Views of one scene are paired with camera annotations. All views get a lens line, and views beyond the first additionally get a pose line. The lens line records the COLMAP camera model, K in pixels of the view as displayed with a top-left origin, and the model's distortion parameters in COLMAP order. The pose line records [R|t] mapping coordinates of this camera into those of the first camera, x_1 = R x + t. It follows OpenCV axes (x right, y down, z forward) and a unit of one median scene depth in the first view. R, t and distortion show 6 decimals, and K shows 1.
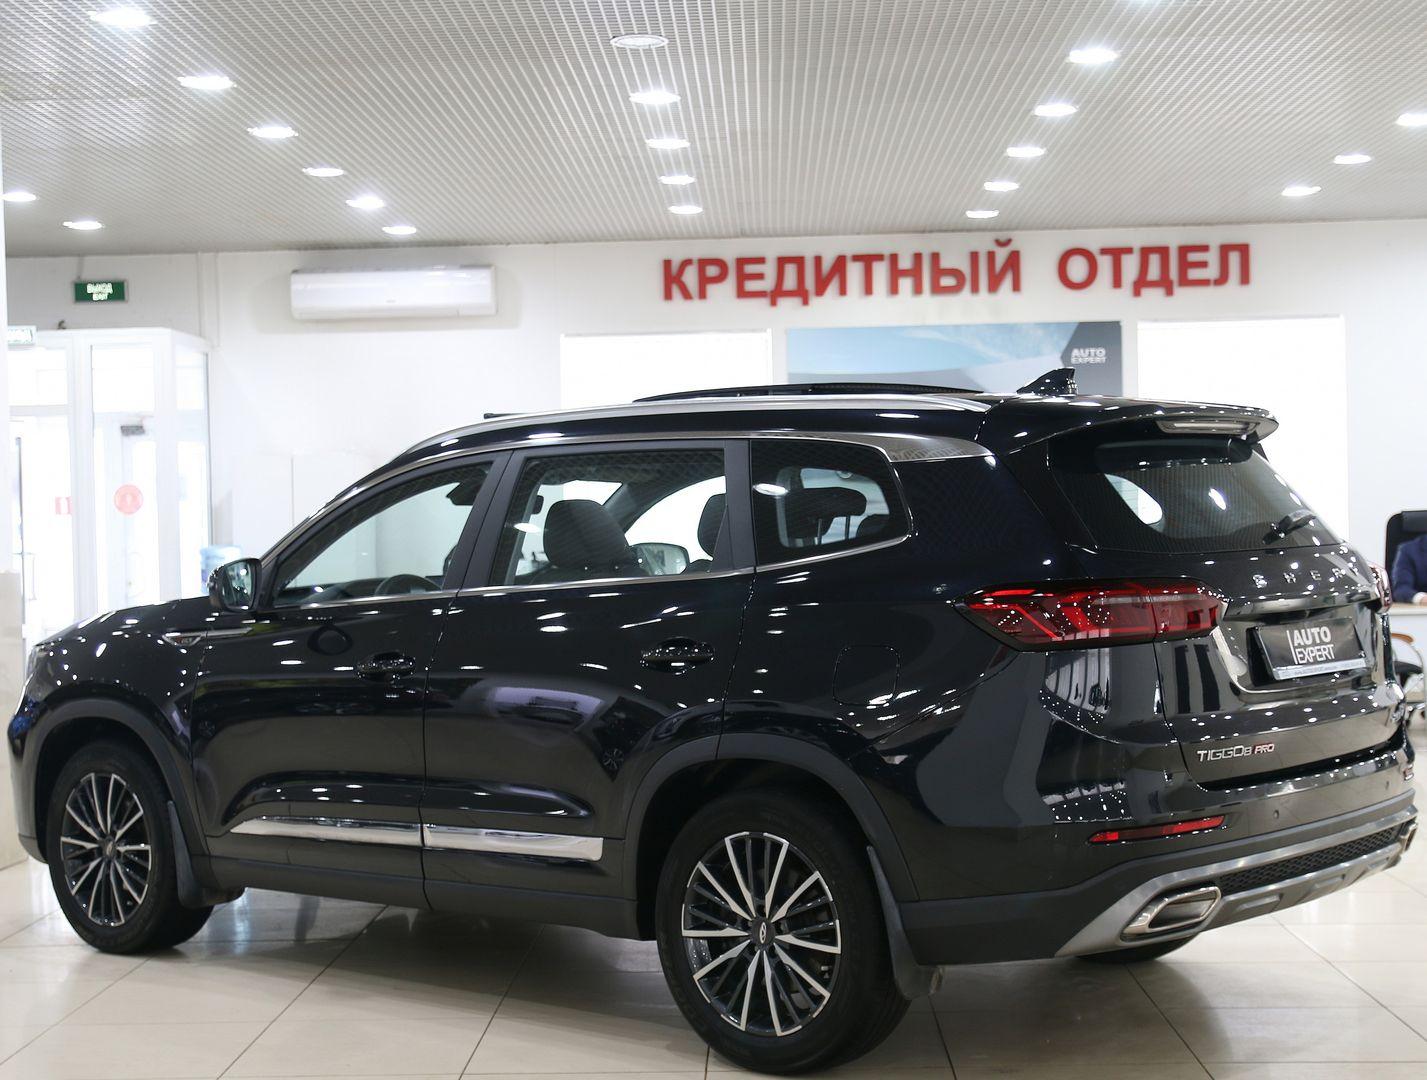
lens RADIAL K [[1899.8, 0, 713.0], [0, 1899.8, 539.6], [0, 0, 1]] dist [0.005504, 0.000000]
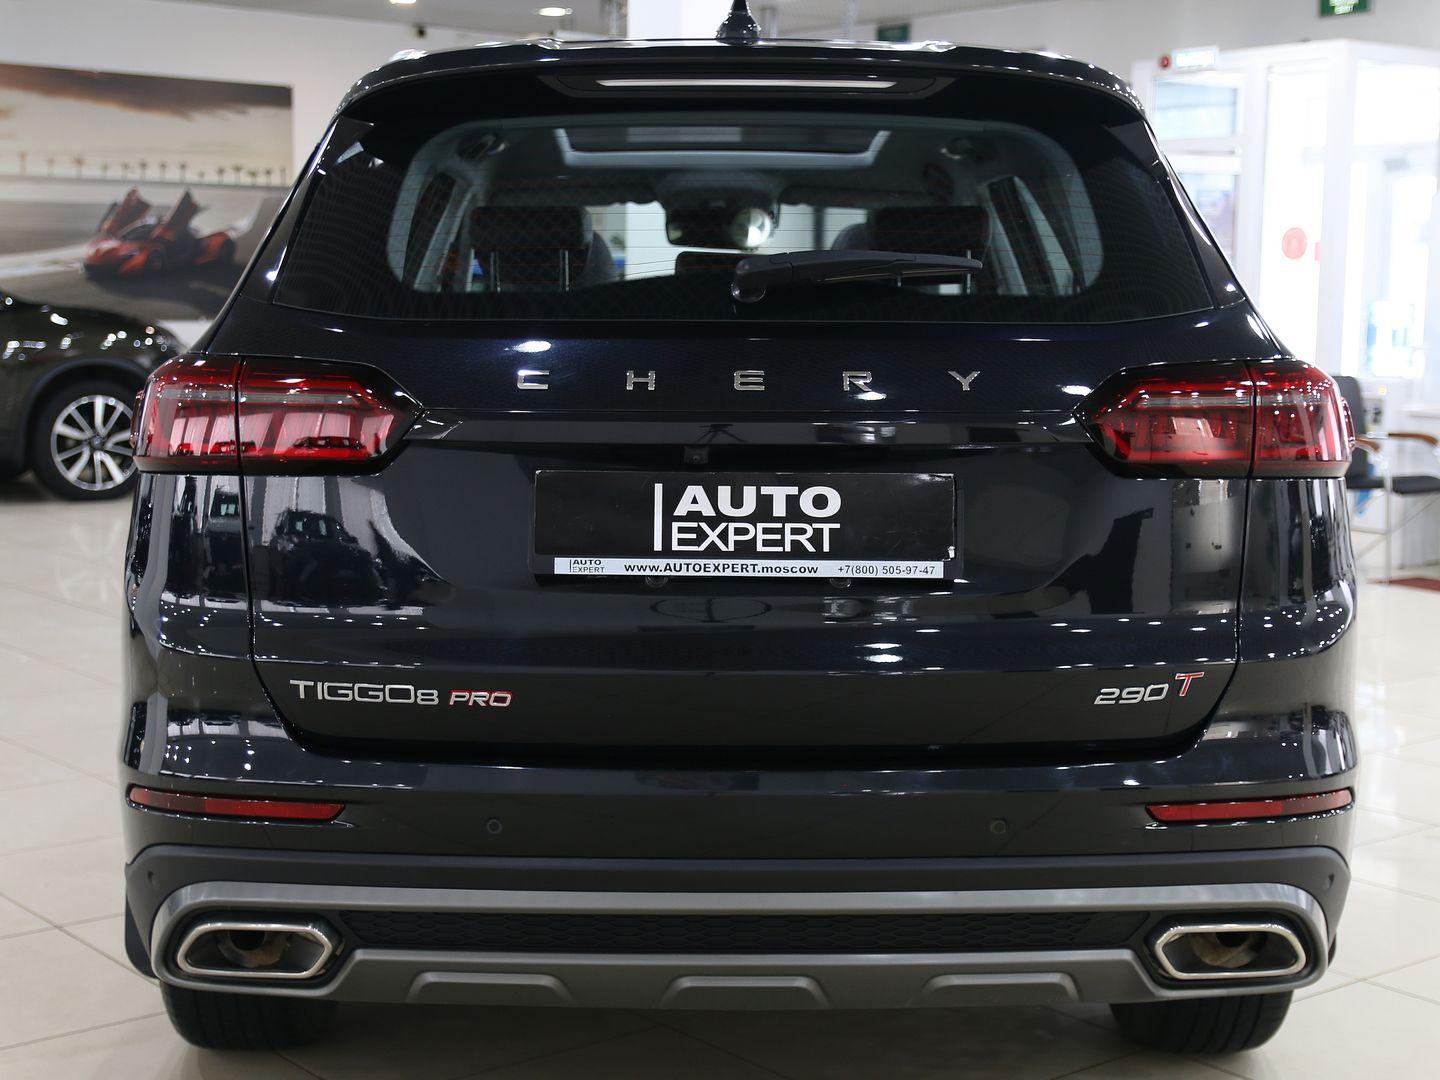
lens RADIAL K [[1979.4, 0, 720.3], [0, 1979.4, 540.5], [0, 0, 1]] dist [0.037925, 0.000000]
pose [[0.692443, 0.113485, -0.712491, 0.675675], [-0.024351, 0.990665, 0.134127, -0.008673], [0.721061, -0.075526, 0.688743, 0.627571]]
